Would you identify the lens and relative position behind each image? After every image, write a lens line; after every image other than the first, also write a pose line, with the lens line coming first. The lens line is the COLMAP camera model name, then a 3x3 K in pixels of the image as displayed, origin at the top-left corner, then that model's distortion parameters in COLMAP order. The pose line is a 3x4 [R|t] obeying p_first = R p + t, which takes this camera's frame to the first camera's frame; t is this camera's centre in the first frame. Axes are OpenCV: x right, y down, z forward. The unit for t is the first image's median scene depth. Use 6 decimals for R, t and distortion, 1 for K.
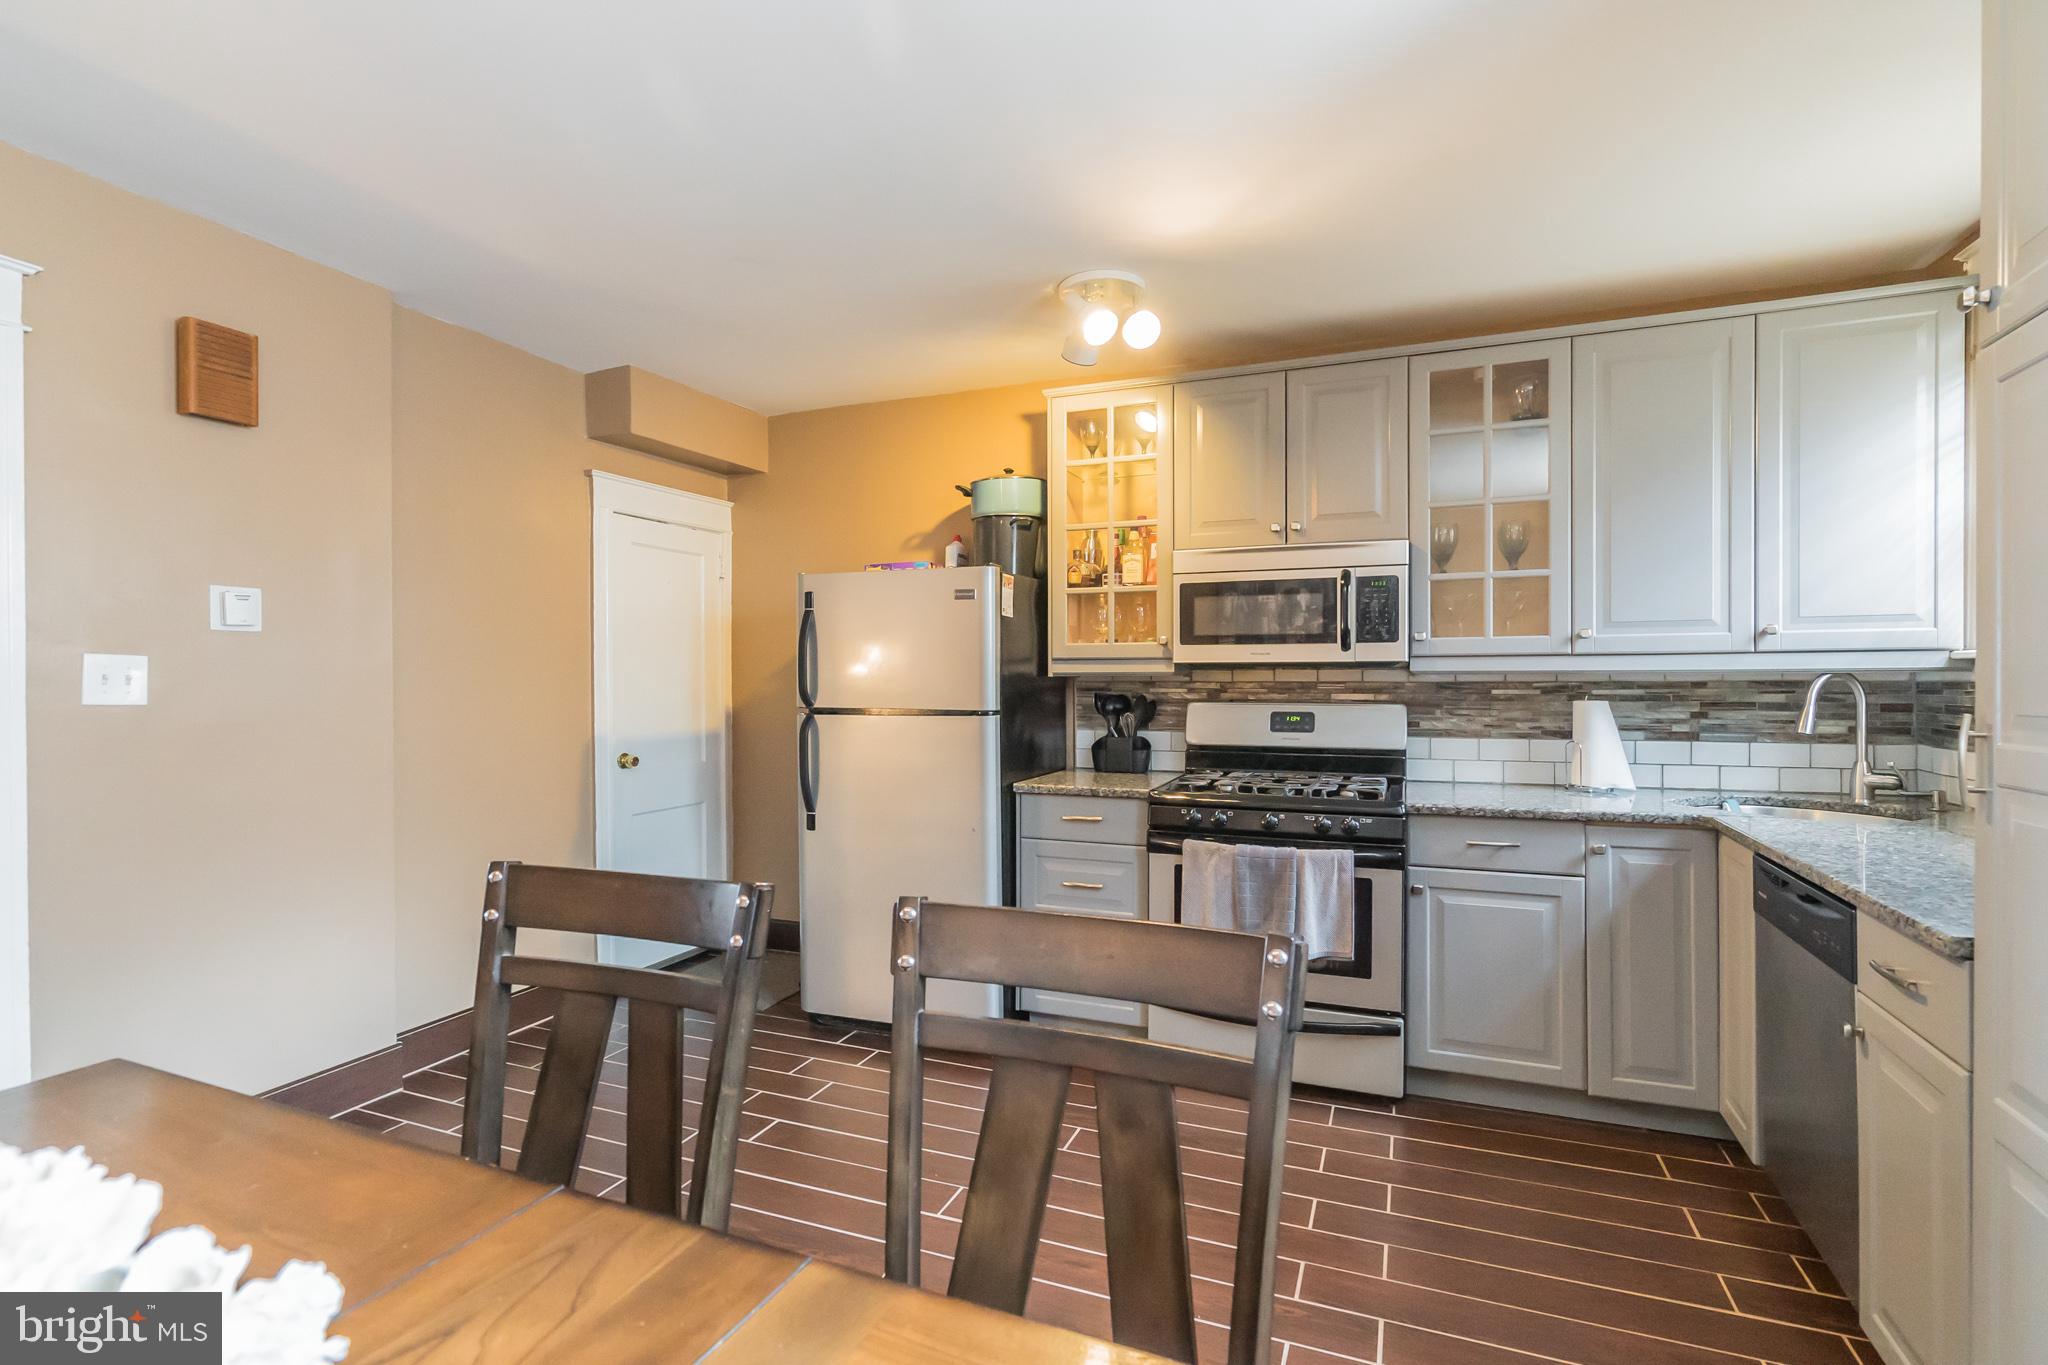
lens RADIAL K [[936.7, 0, 1032.9], [0, 936.7, 678.0], [0, 0, 1]] dist [-0.001256, 0.003460]
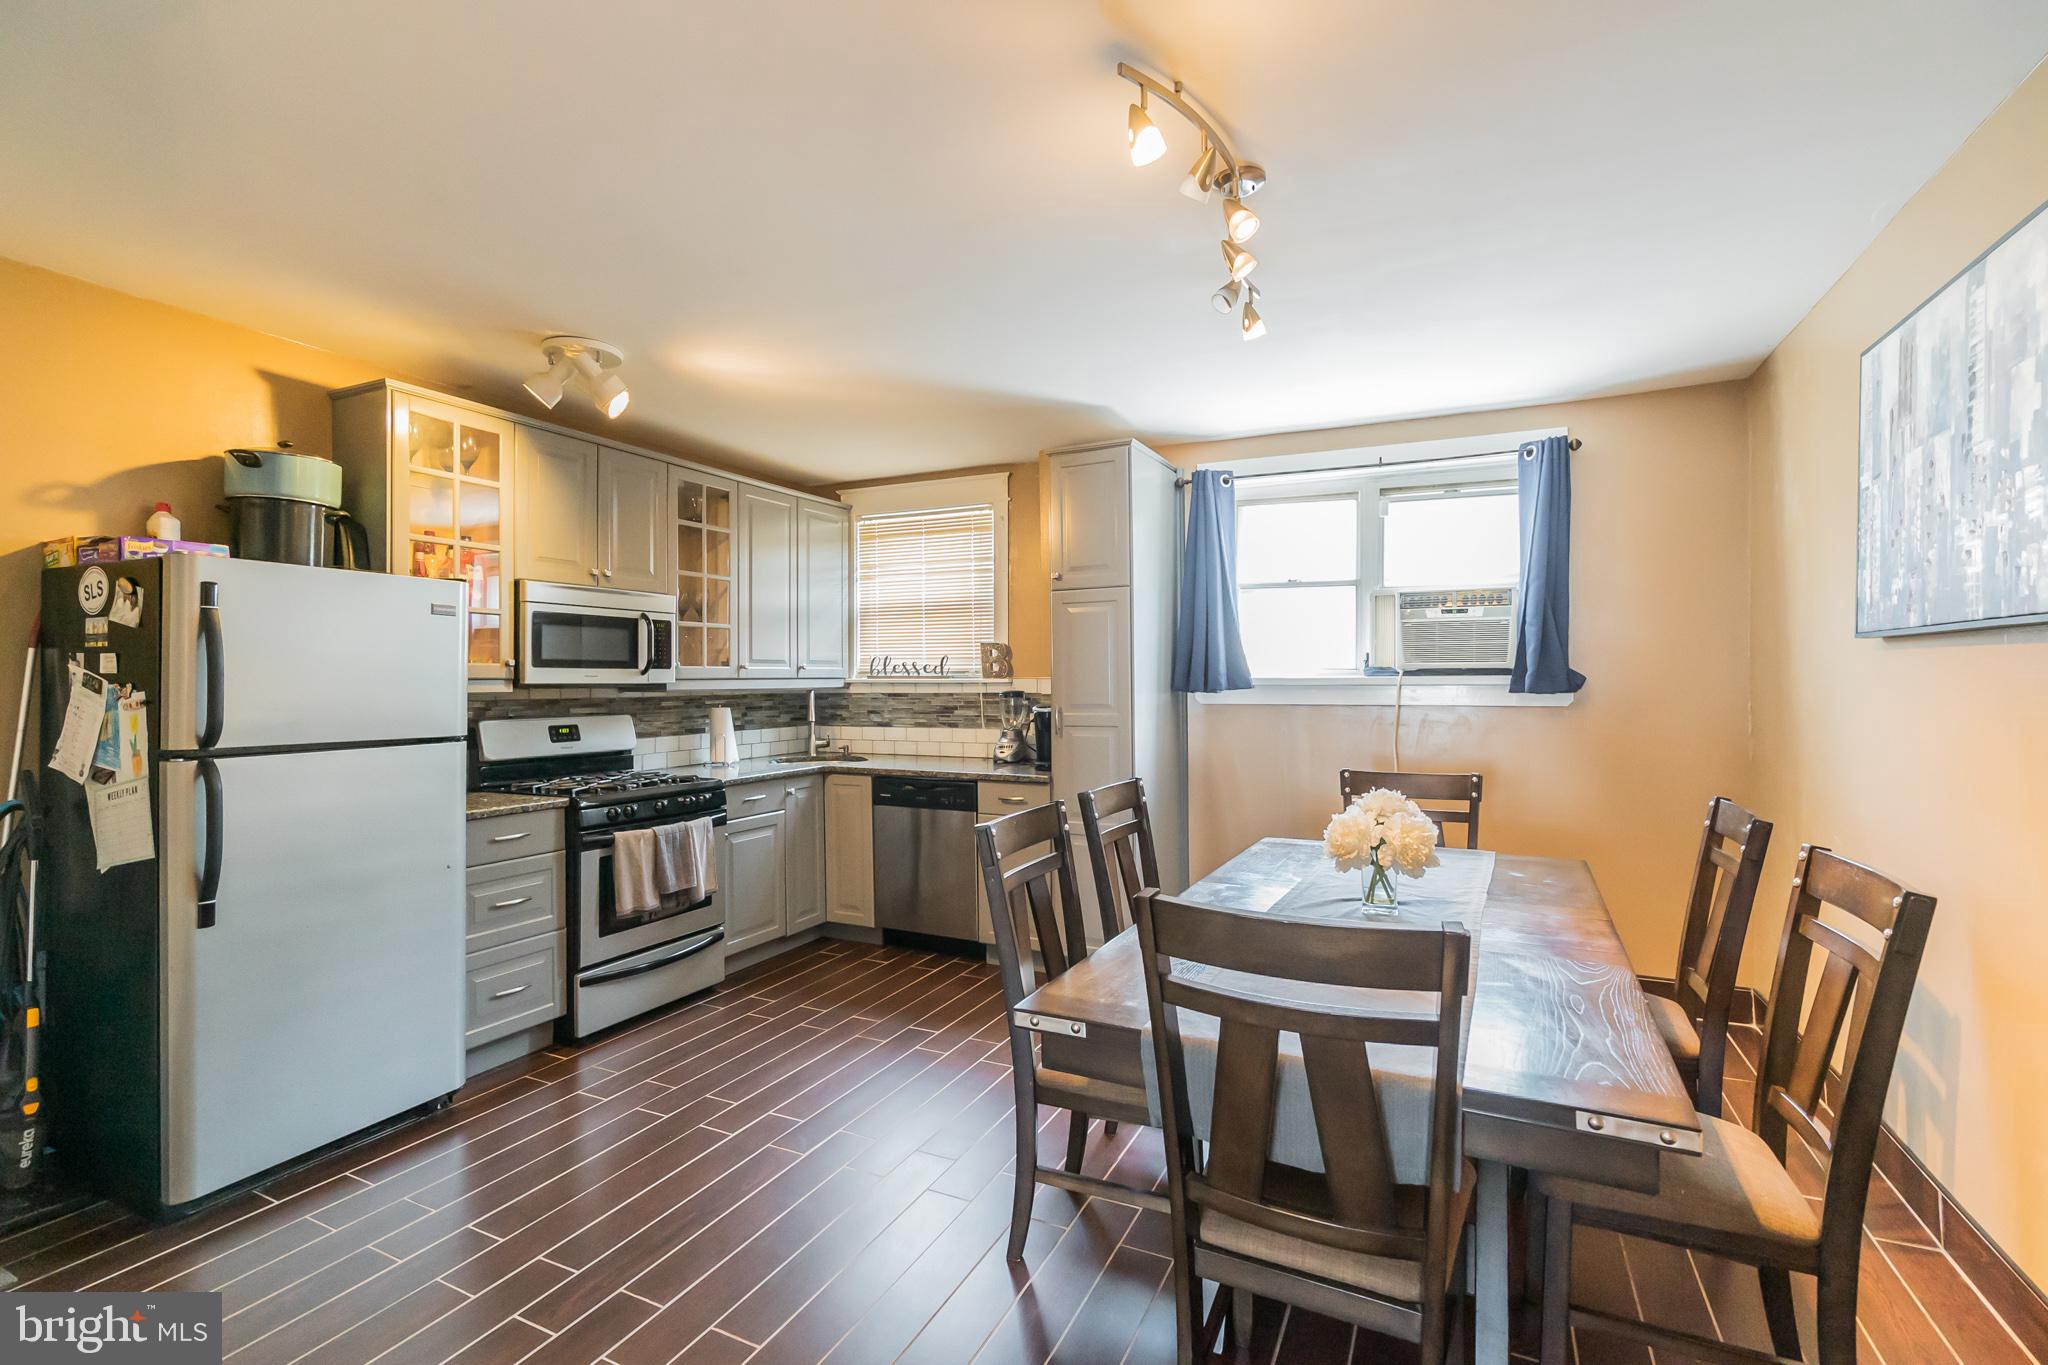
lens RADIAL K [[936.7, 0, 1014.4], [0, 936.7, 674.6], [0, 0, 1]] dist [-0.001256, 0.003460]
pose [[0.090345, 0.008692, 0.995873, -0.944931], [0.008083, 0.999923, -0.009461, -0.013189], [-0.995878, 0.008905, 0.090268, 0.371674]]
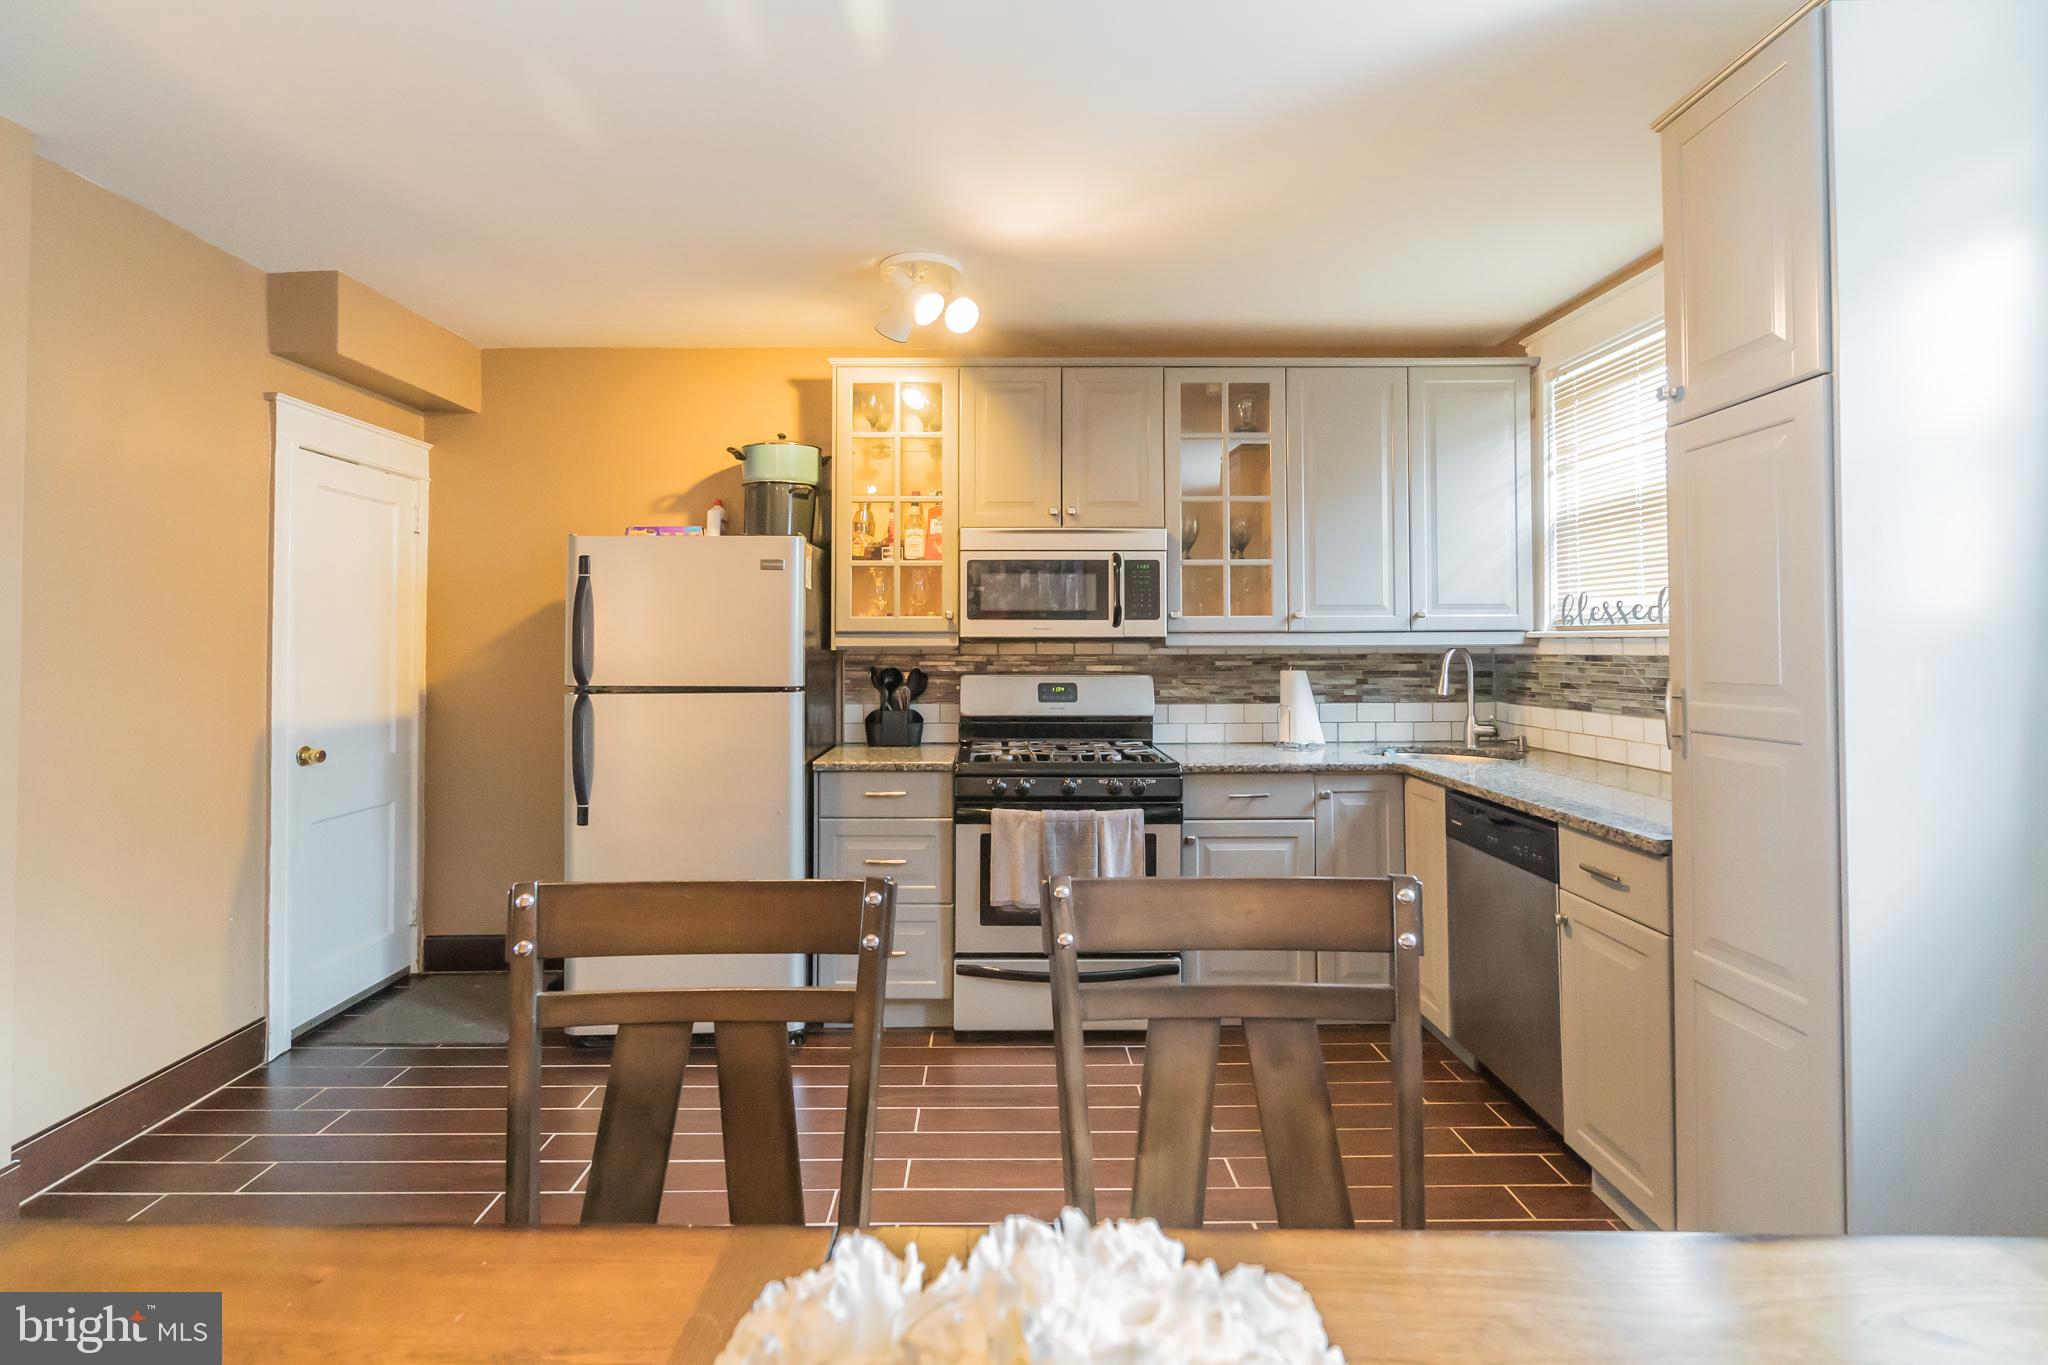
lens RADIAL K [[936.7, 0, 1001.3], [0, 936.7, 624.7], [0, 0, 1]] dist [-0.001256, 0.003460]
pose [[0.927875, 0.009977, 0.372757, -0.199581], [-0.000039, 0.999645, -0.026658, -0.002567], [-0.372890, 0.024721, 0.927546, 0.030691]]
